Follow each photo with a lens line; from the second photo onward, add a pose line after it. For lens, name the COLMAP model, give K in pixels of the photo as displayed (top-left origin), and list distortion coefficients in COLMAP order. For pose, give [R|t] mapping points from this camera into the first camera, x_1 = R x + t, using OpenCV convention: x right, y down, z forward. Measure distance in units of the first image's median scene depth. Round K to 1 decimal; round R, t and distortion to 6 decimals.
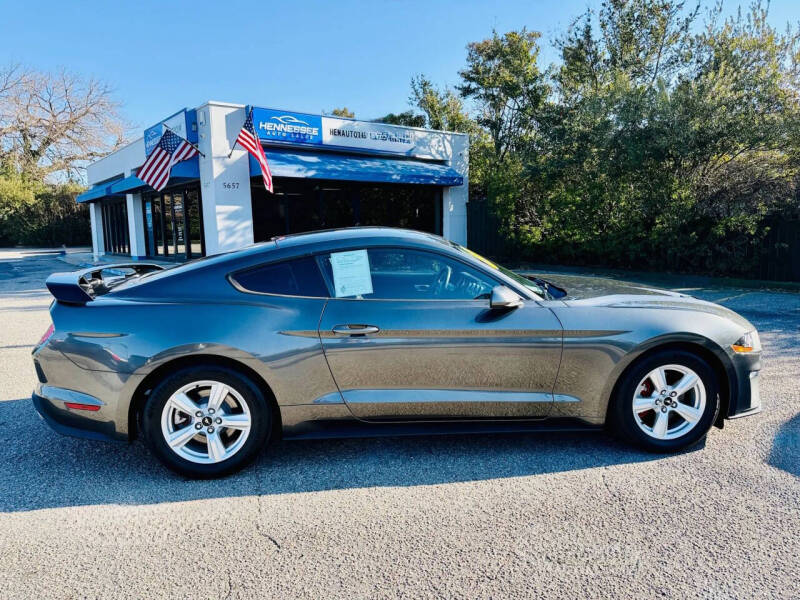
lens RADIAL K [[562.8, 0, 400.6], [0, 562.8, 311.5], [0, 0, 1]] dist [0.066517, -0.099406]
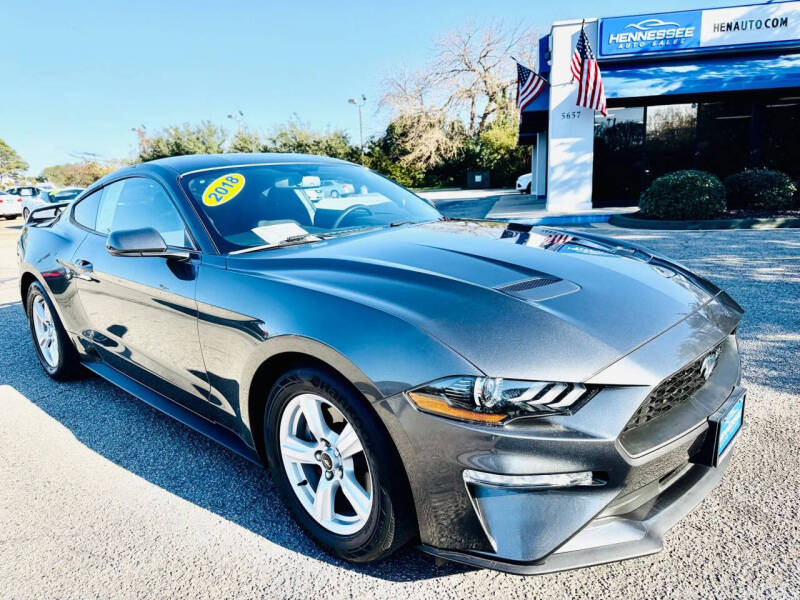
lens RADIAL K [[572.9, 0, 384.2], [0, 572.9, 303.5], [0, 0, 1]] dist [0.004676, -0.006614]
pose [[0.642159, 0.146708, -0.752402, 0.233160], [-0.082077, 0.989032, 0.122796, -0.015465], [0.762165, -0.017099, 0.647157, 0.182526]]
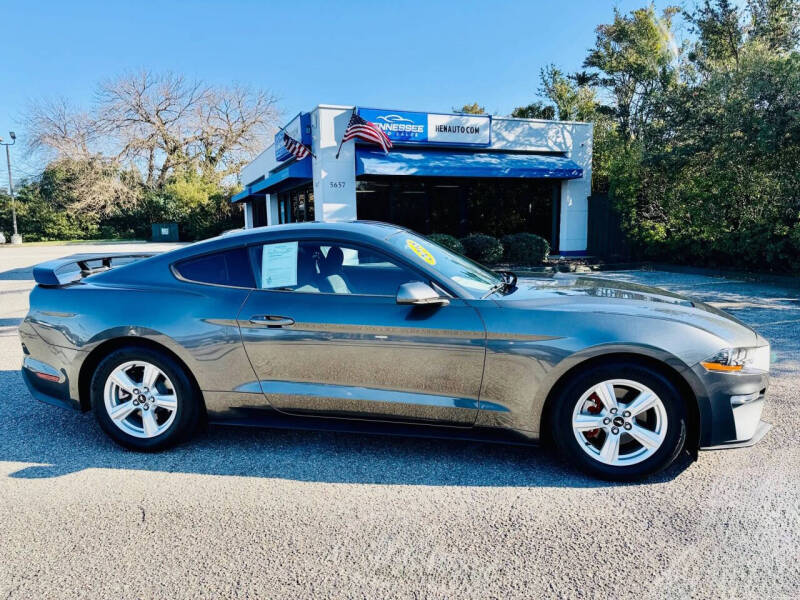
lens RADIAL K [[569.2, 0, 393.0], [0, 569.2, 303.7], [0, 0, 1]] dist [0.040206, -0.050307]
pose [[0.960320, 0.038179, -0.276274, 0.098438], [-0.041065, 0.999146, -0.004667, -0.000611], [0.275860, 0.015827, 0.961068, 0.018211]]
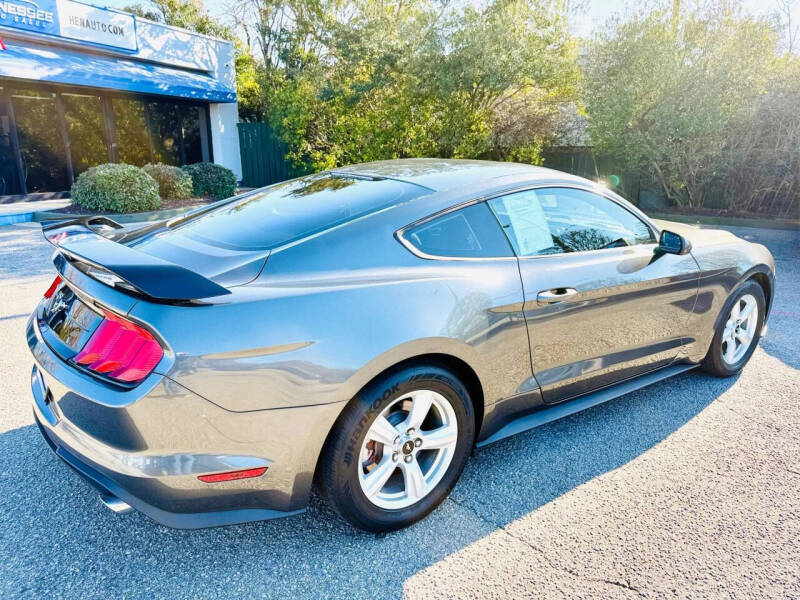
lens RADIAL K [[579.2, 0, 403.6], [0, 579.2, 299.3], [0, 0, 1]] dist [0.002166, -0.003708]
pose [[0.869729, -0.104078, 0.482431, -0.158537], [0.054223, 0.991744, 0.116203, -0.016108], [-0.490542, -0.074906, 0.868192, 0.095043]]
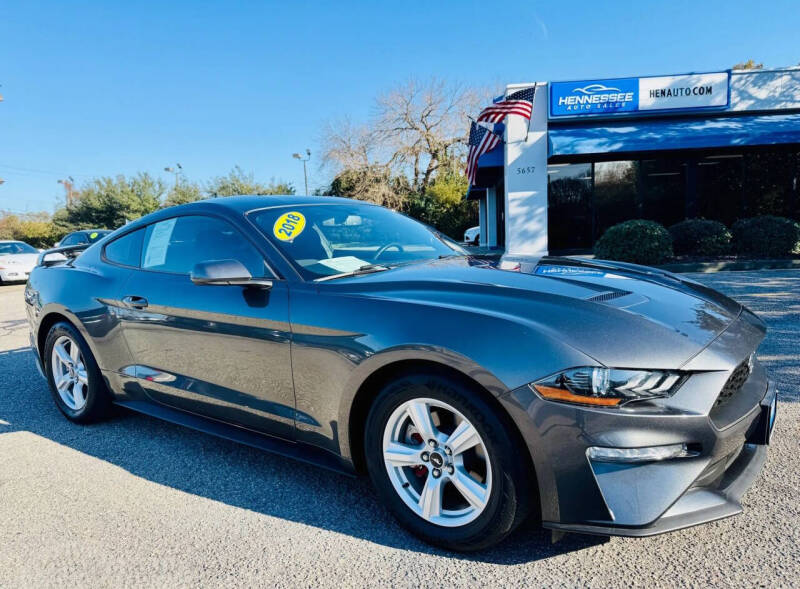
lens RADIAL K [[579.7, 0, 398.1], [0, 579.7, 309.4], [0, 0, 1]] dist [0.044664, -0.056369]
pose [[0.732532, 0.070842, -0.677036, 0.220321], [-0.068655, 0.997188, 0.030059, -0.003502], [0.677262, 0.024463, 0.735336, 0.137746]]
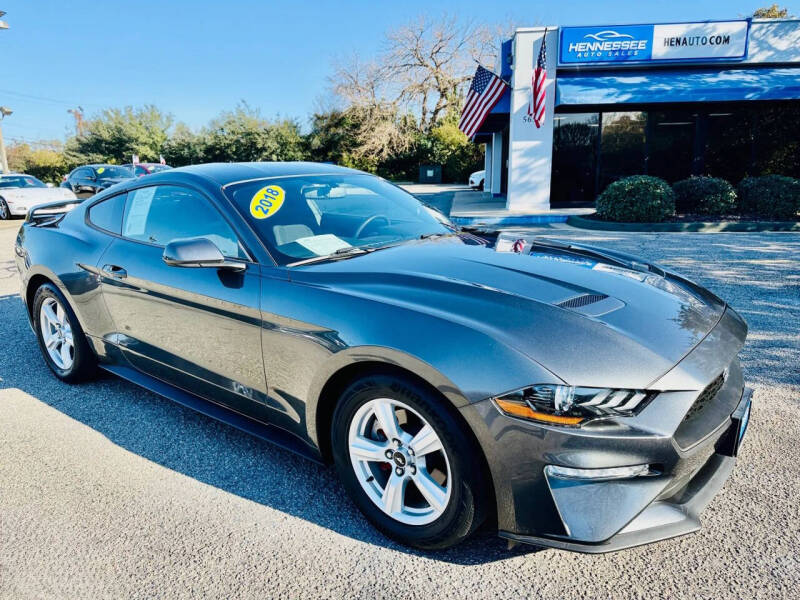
lens RADIAL K [[571.2, 0, 388.8], [0, 571.2, 300.8], [0, 0, 1]] dist [0.019308, -0.022130]
pose [[0.713651, 0.156719, -0.682746, 0.221034], [-0.098434, 0.987417, 0.123764, -0.020163], [0.693551, -0.021119, 0.720097, 0.149105]]
